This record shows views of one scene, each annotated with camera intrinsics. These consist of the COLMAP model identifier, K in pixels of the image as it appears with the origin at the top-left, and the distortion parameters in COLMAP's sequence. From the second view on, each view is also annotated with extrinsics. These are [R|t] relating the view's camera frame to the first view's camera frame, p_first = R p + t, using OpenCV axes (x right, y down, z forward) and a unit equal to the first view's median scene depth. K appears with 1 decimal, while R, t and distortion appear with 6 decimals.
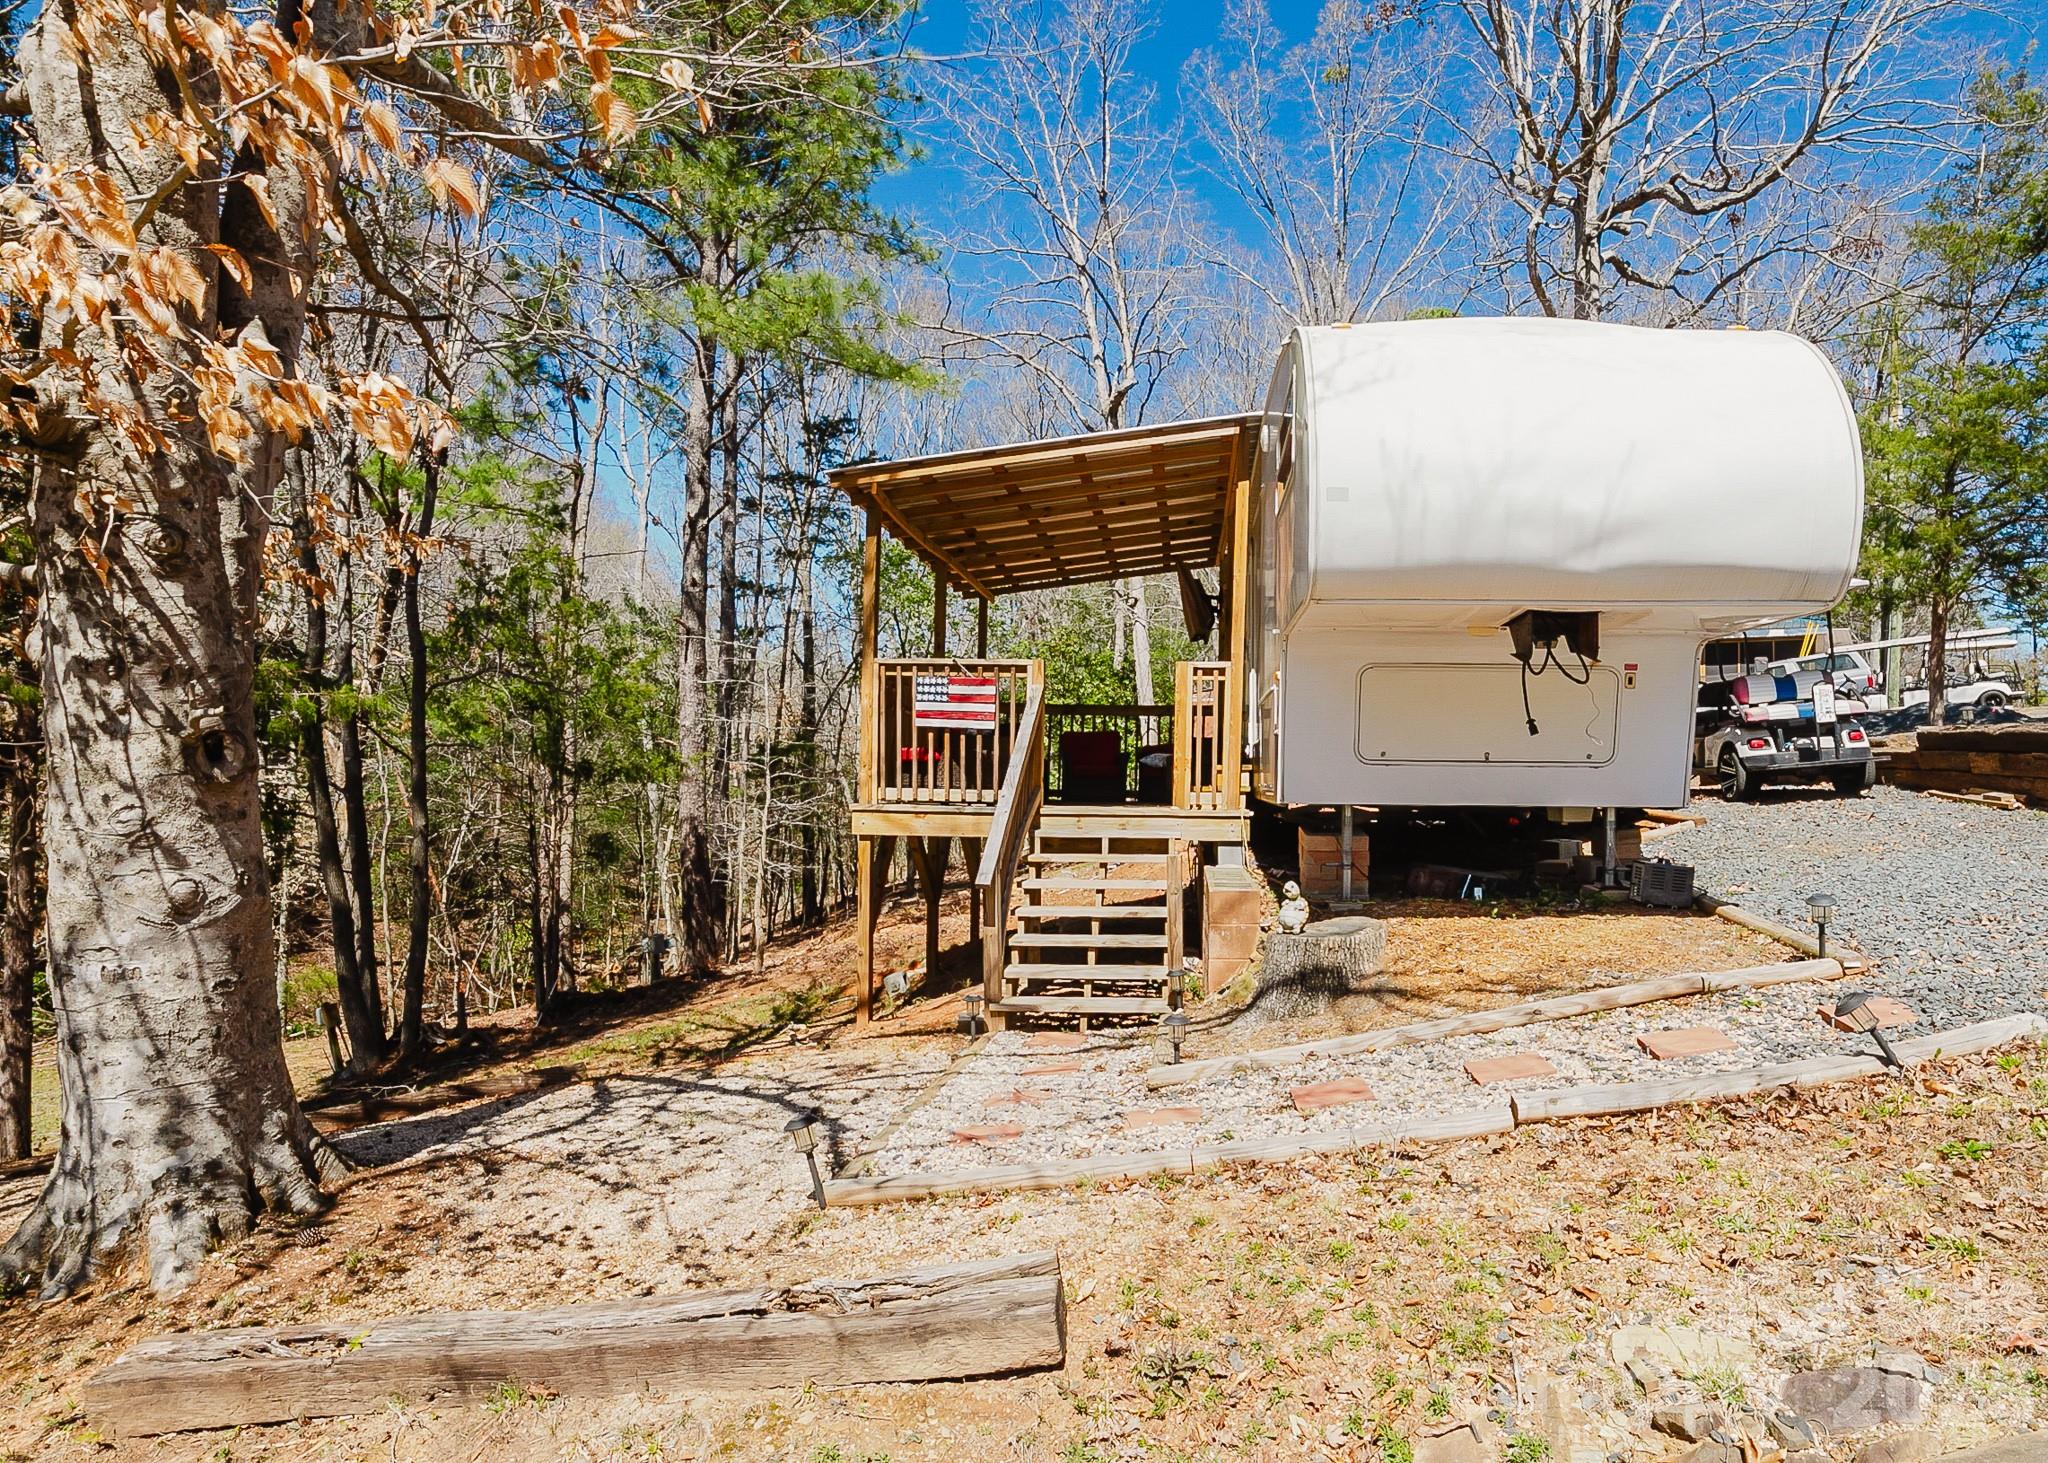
lens RADIAL K [[1225.7, 0, 1081.4], [0, 1225.7, 733.1], [0, 0, 1]] dist [-0.112038, 0.046915]
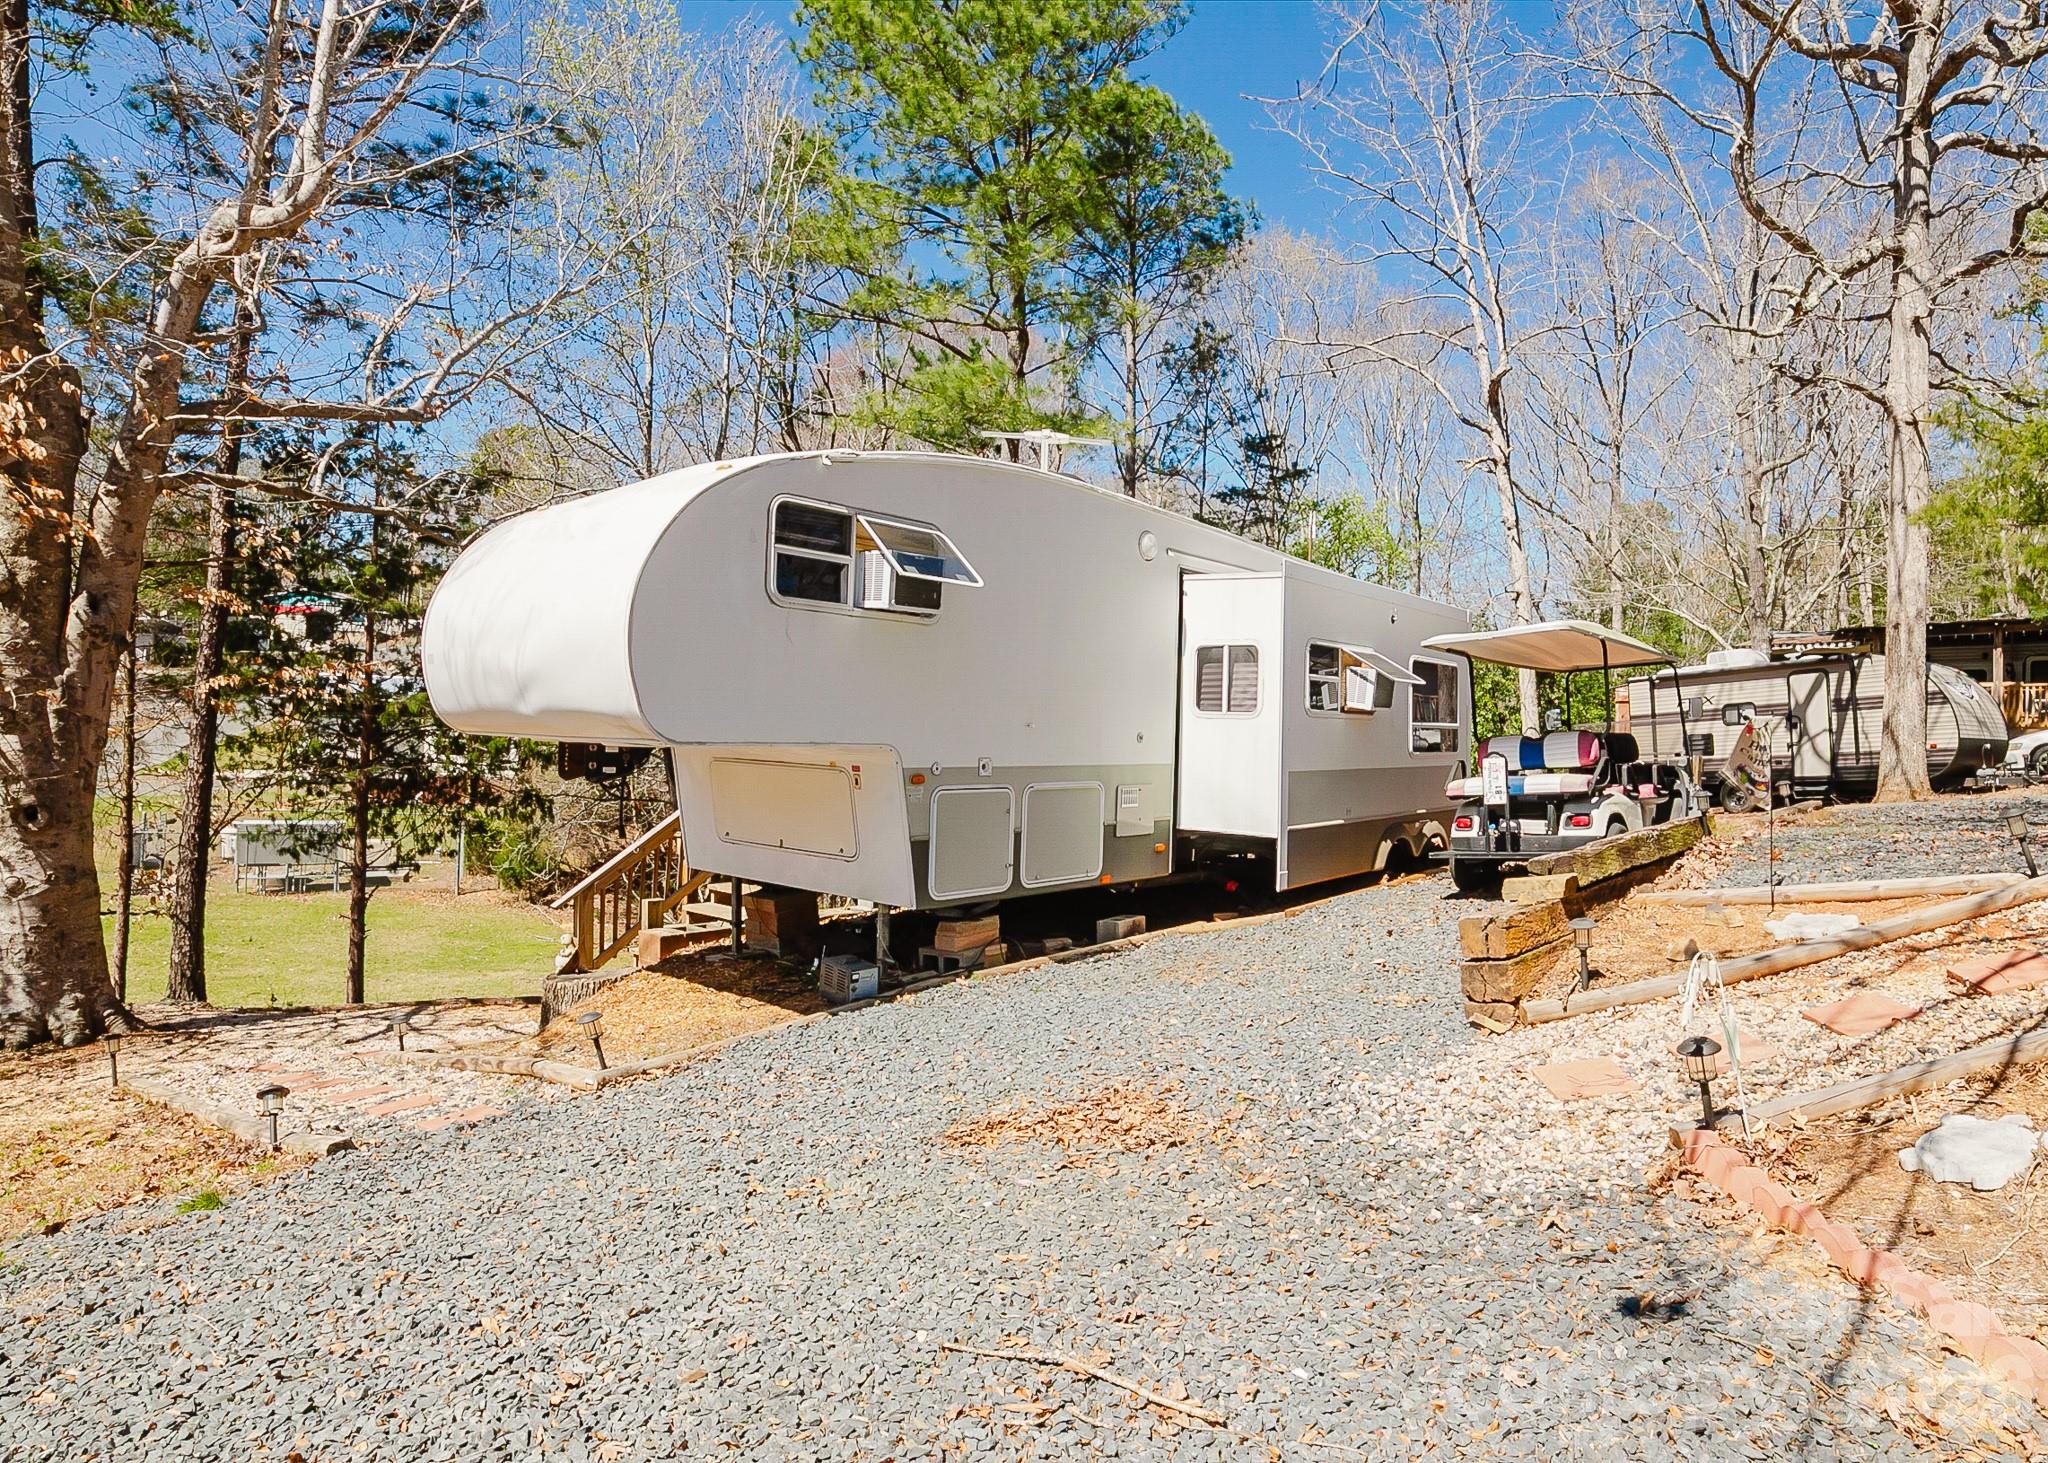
lens RADIAL K [[1142.0, 0, 1081.0], [0, 1142.0, 708.1], [0, 0, 1]] dist [-0.093846, 0.035880]
pose [[0.832065, 0.001831, -0.554675, 0.351627], [0.003617, 0.999955, 0.008728, -0.034721], [0.554666, -0.009268, 0.832022, 0.083544]]
